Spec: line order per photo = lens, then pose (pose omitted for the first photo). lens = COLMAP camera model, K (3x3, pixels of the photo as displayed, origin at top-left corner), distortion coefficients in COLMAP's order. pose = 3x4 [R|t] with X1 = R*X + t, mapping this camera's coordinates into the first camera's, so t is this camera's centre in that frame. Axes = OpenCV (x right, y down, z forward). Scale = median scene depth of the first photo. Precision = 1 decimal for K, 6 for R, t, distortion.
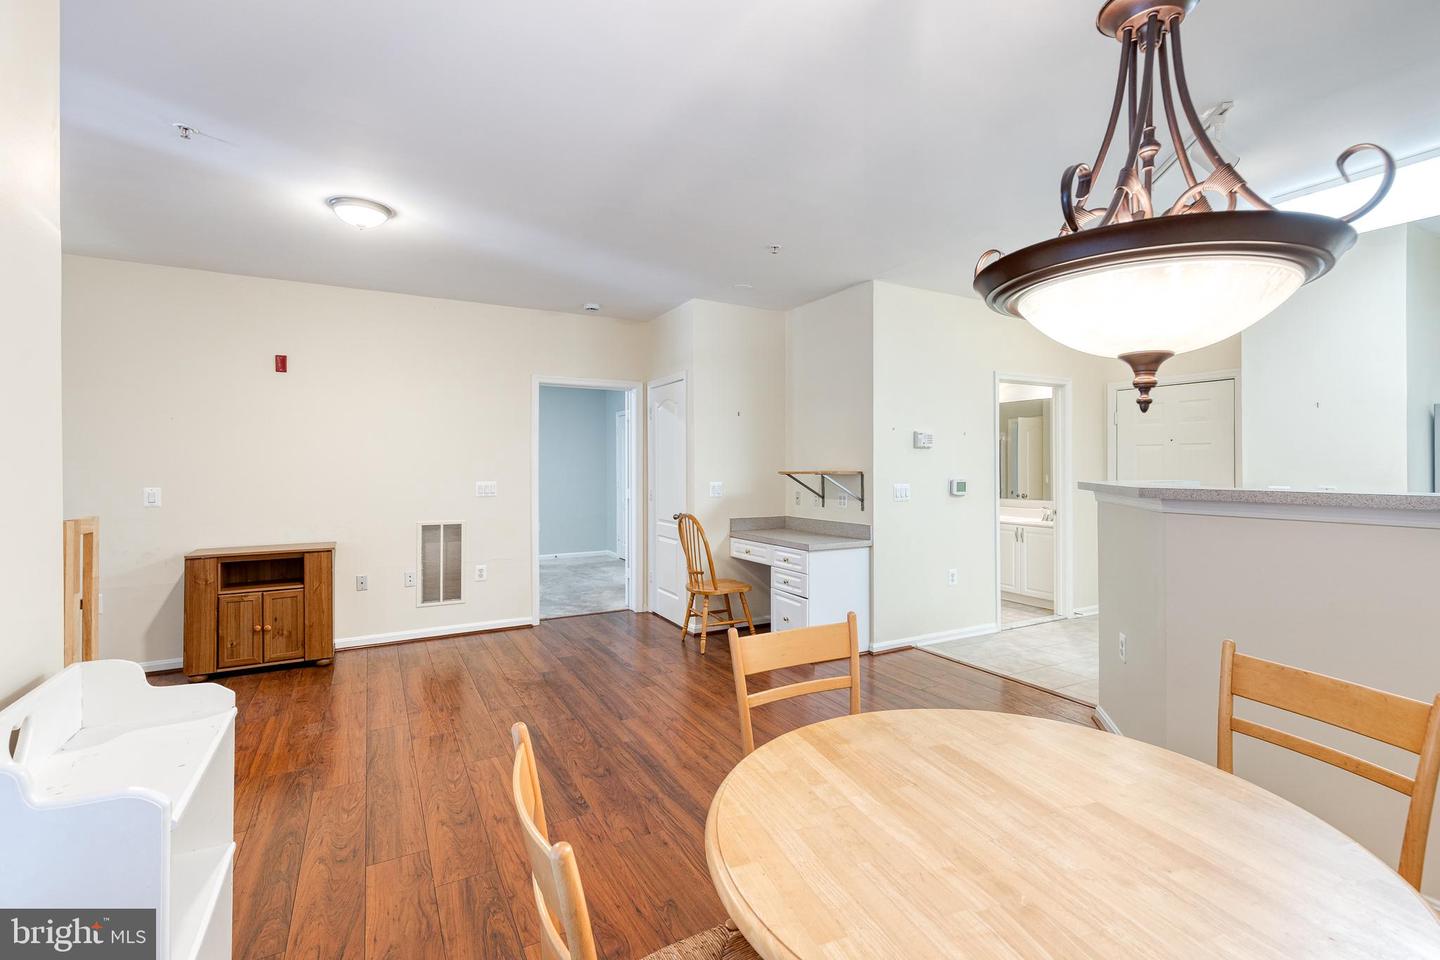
lens RADIAL K [[652.3, 0, 732.8], [0, 652.3, 472.3], [0, 0, 1]] dist [0.013175, -0.000008]
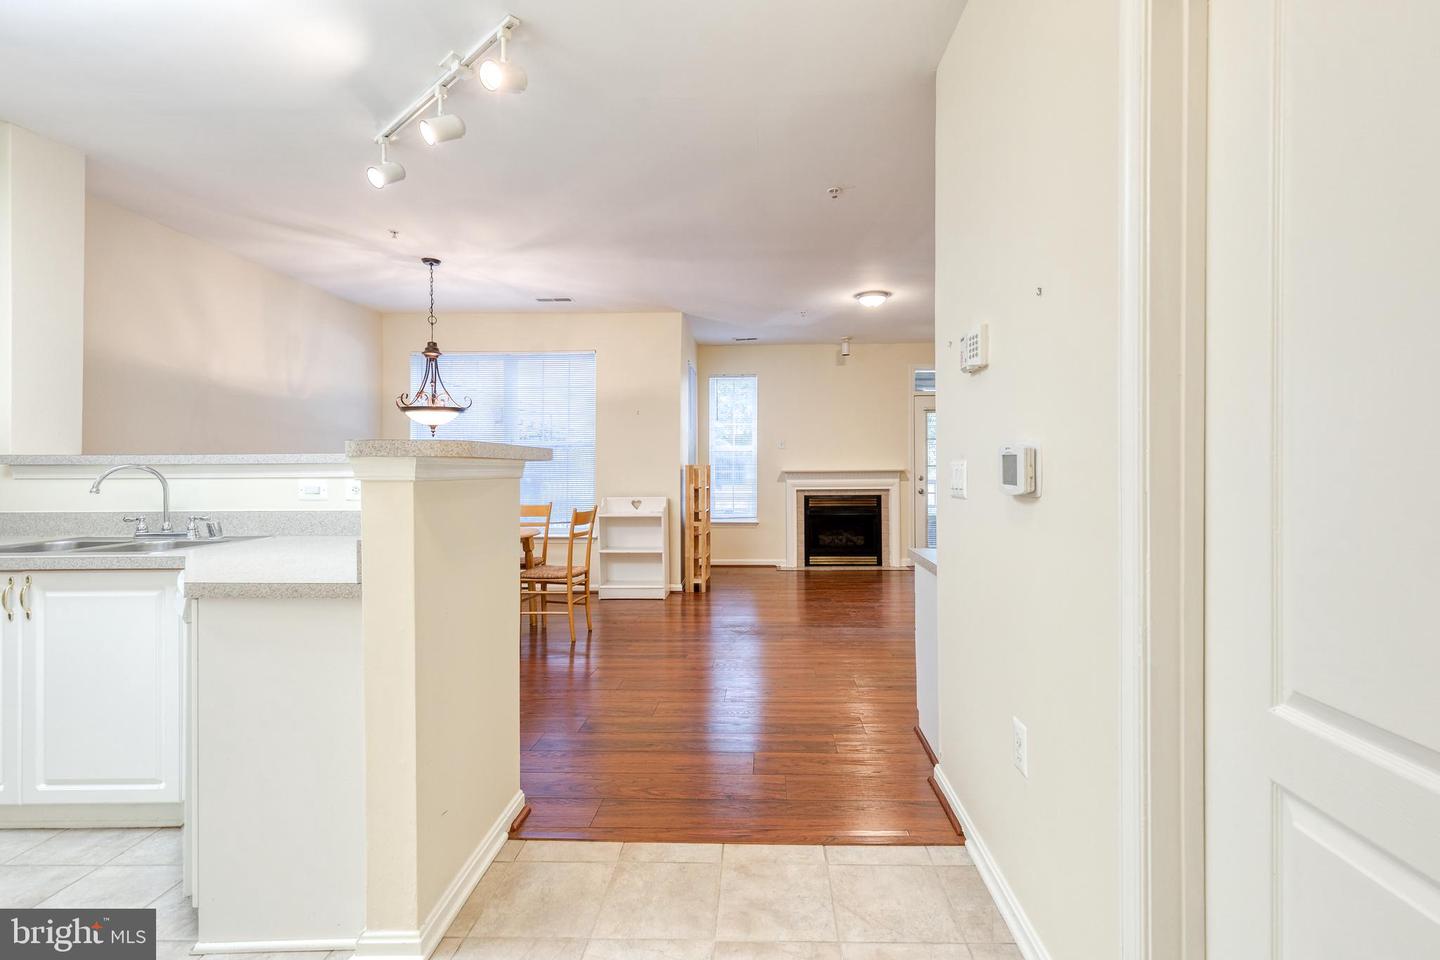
lens RADIAL K [[653.3, 0, 750.9], [0, 653.3, 469.7], [0, 0, 1]] dist [0.002571, 0.000607]
pose [[-0.510846, 0.008814, -0.859627, 0.794282], [-0.001992, 0.999933, 0.011437, 0.020294], [0.859670, 0.007554, -0.510794, 1.213844]]
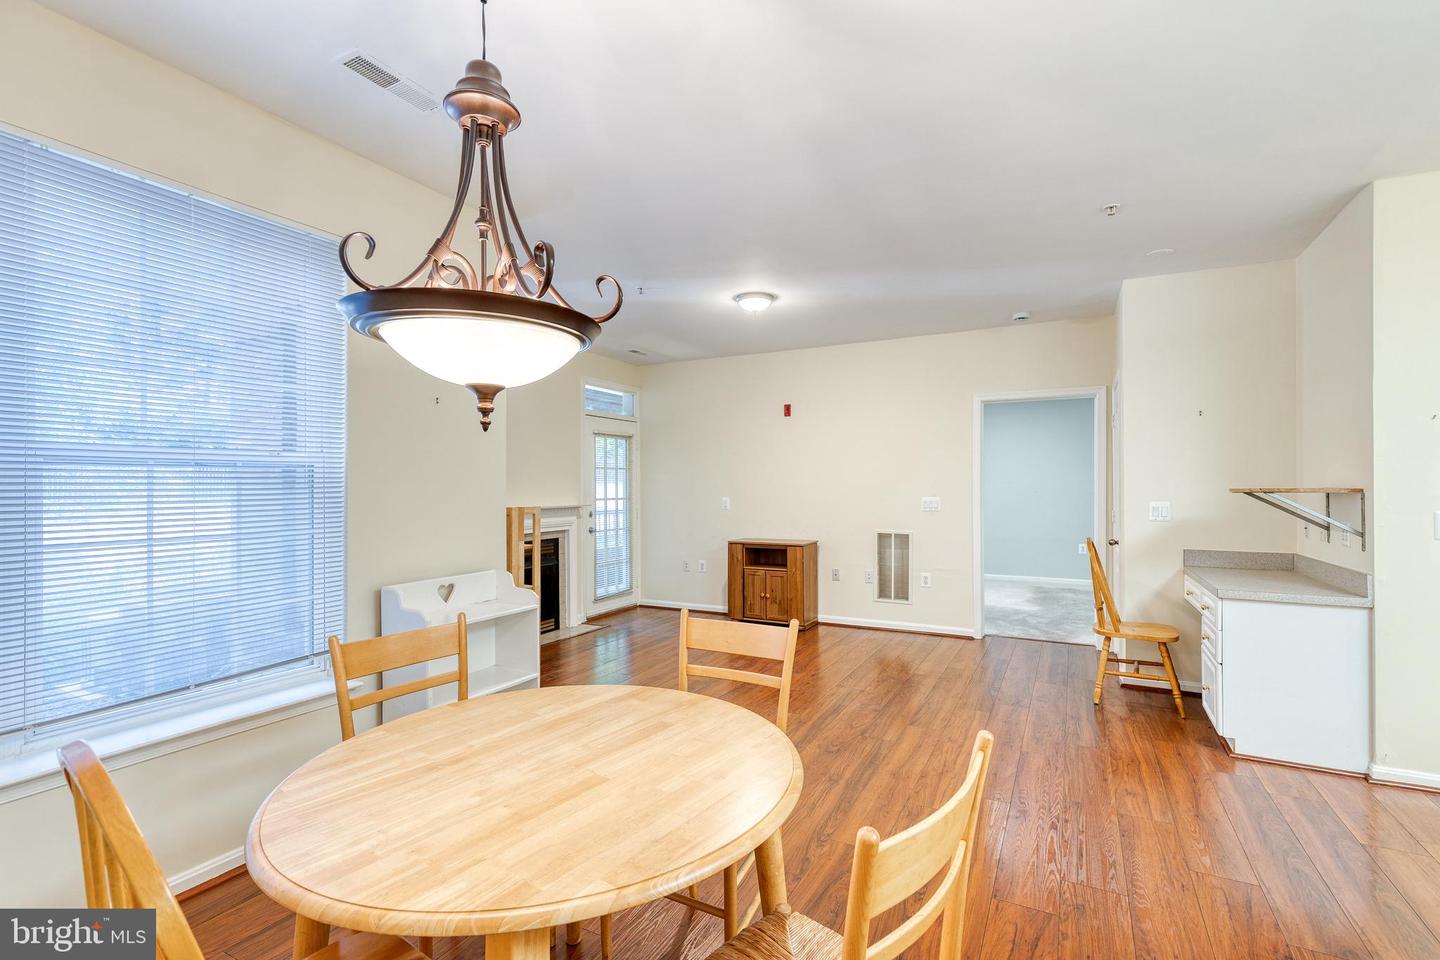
lens RADIAL K [[647.2, 0, 730.2], [0, 647.2, 490.7], [0, 0, 1]] dist [0.001680, 0.000024]
pose [[0.544198, 0.005346, -0.838940, 0.426143], [-0.006399, 0.999977, 0.002222, 0.003715], [0.838933, 0.004159, 0.544219, 0.155616]]
